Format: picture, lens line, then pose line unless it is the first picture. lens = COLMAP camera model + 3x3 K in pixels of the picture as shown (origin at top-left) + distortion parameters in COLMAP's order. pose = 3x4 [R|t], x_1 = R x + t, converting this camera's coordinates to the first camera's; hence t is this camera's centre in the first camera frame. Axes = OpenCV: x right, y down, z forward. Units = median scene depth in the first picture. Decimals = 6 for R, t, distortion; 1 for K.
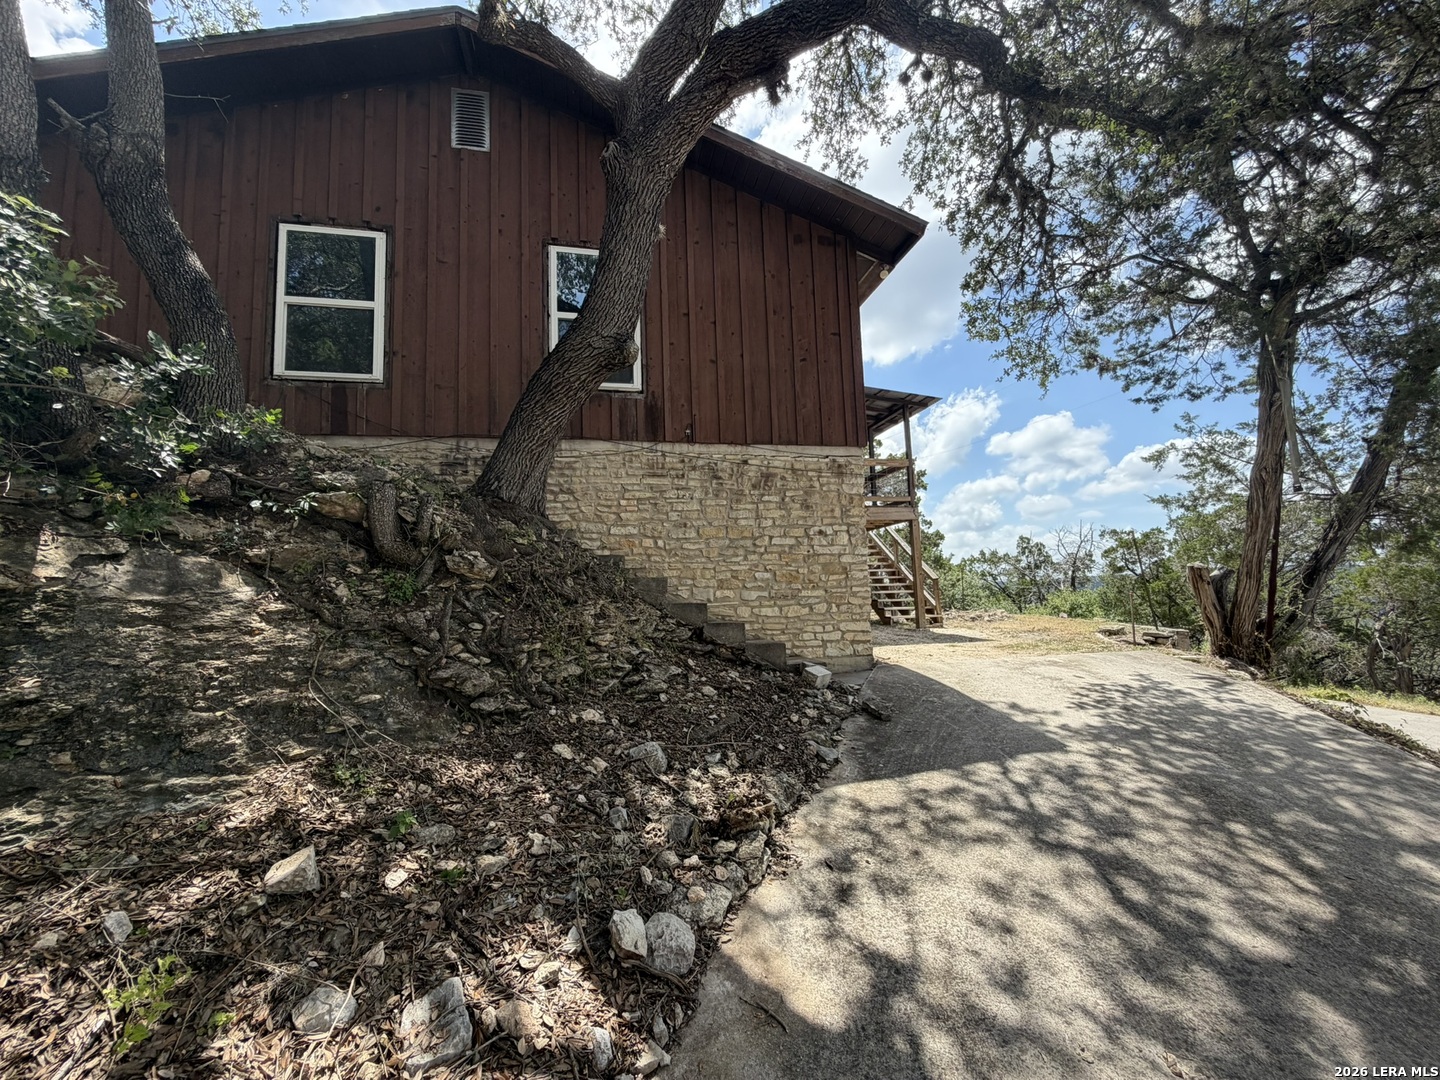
lens RADIAL K [[580.7, 0, 720.0], [0, 580.7, 540.0], [0, 0, 1]] dist [0.000154, 0.000153]
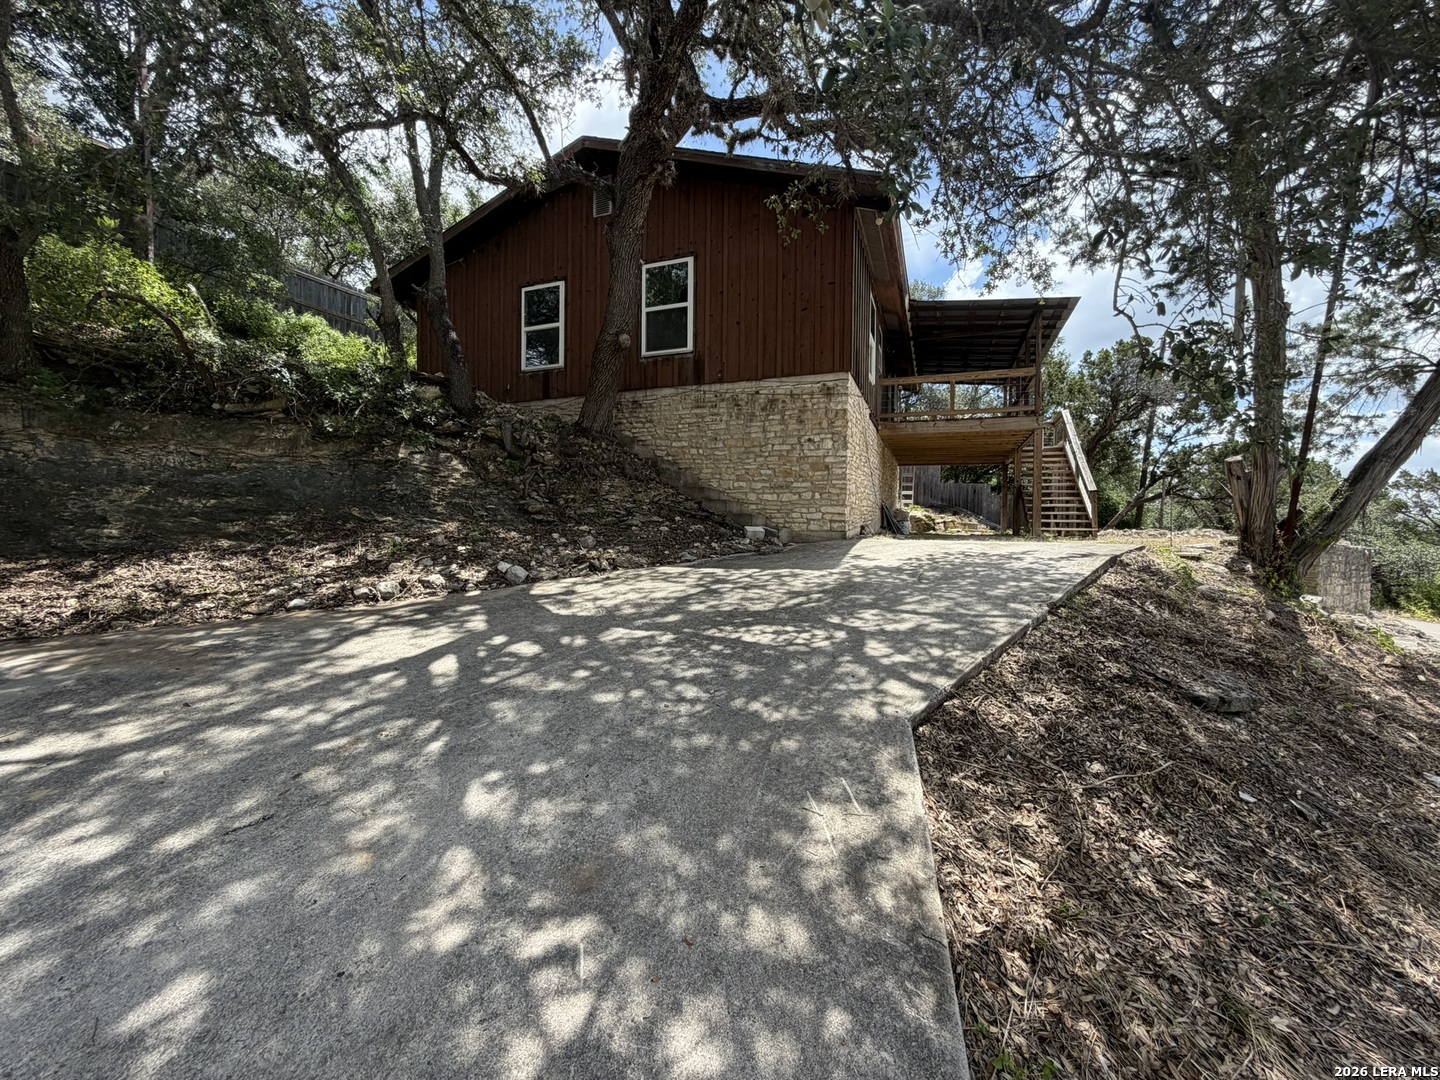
lens RADIAL K [[576.9, 0, 708.9], [0, 576.9, 543.4], [0, 0, 1]] dist [-0.000913, 0.000140]
pose [[0.835490, 0.050601, -0.547171, 0.778692], [0.014540, 0.993367, 0.114067, 0.074730], [0.549313, -0.103258, 0.829212, -0.295116]]
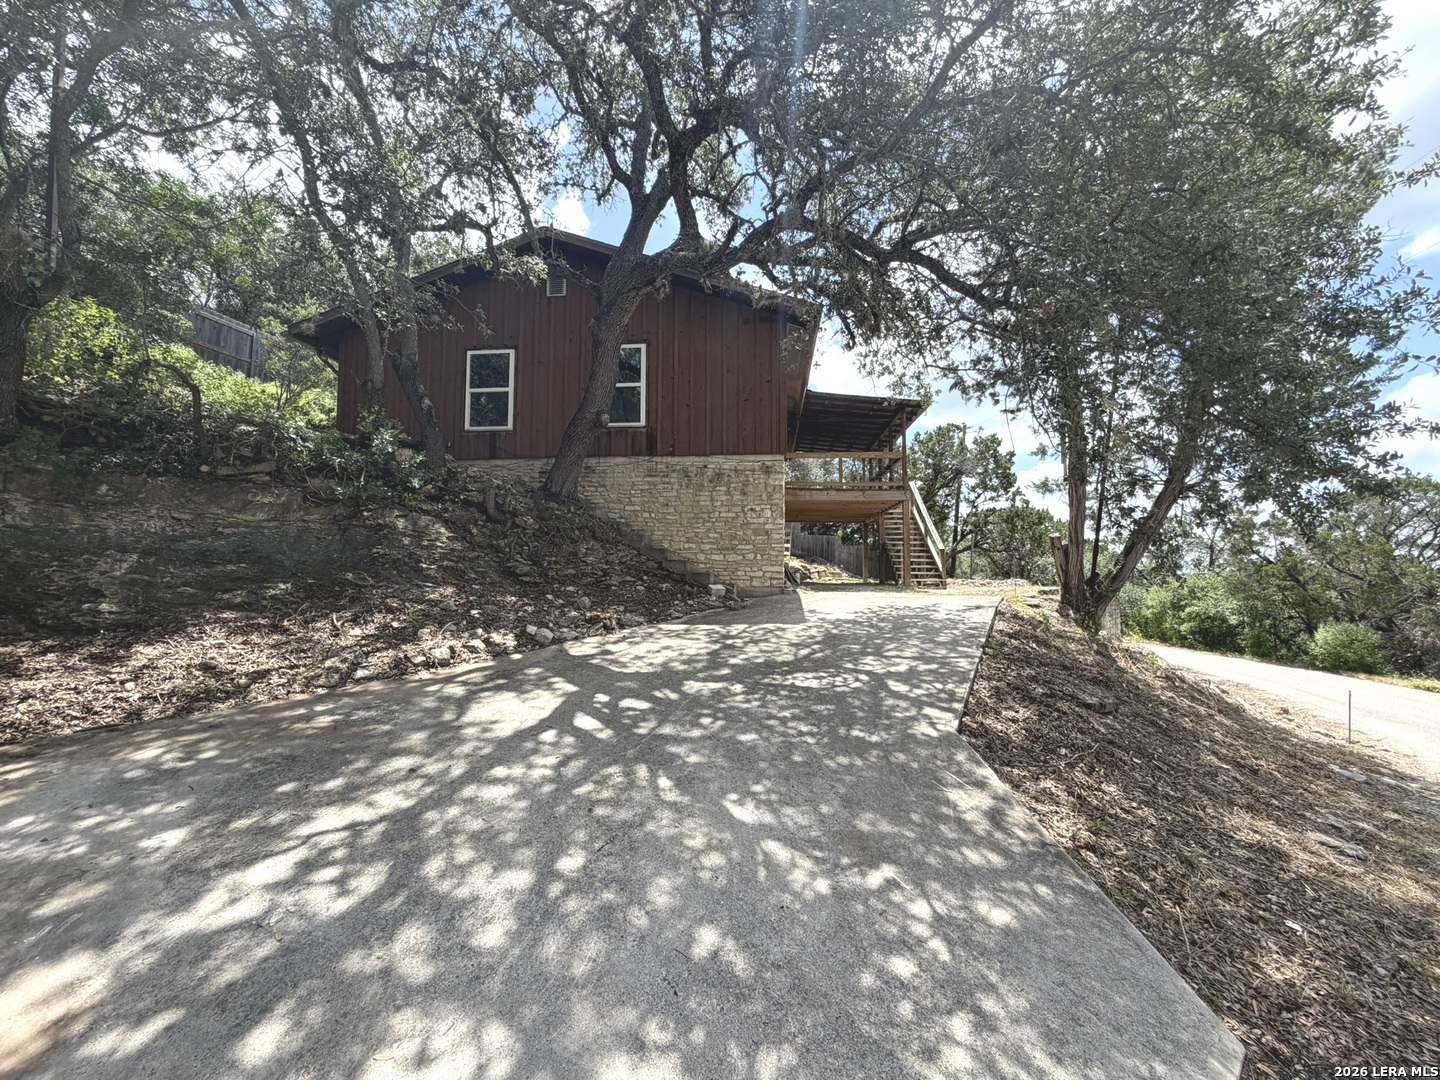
lens RADIAL K [[573.0, 0, 714.2], [0, 573.0, 540.6], [0, 0, 1]] dist [-0.001423, 0.000343]
pose [[0.954246, 0.016900, -0.298544, 0.584766], [-0.006108, 0.999295, 0.037043, 0.016350], [0.298960, -0.033525, 0.953677, -0.575209]]
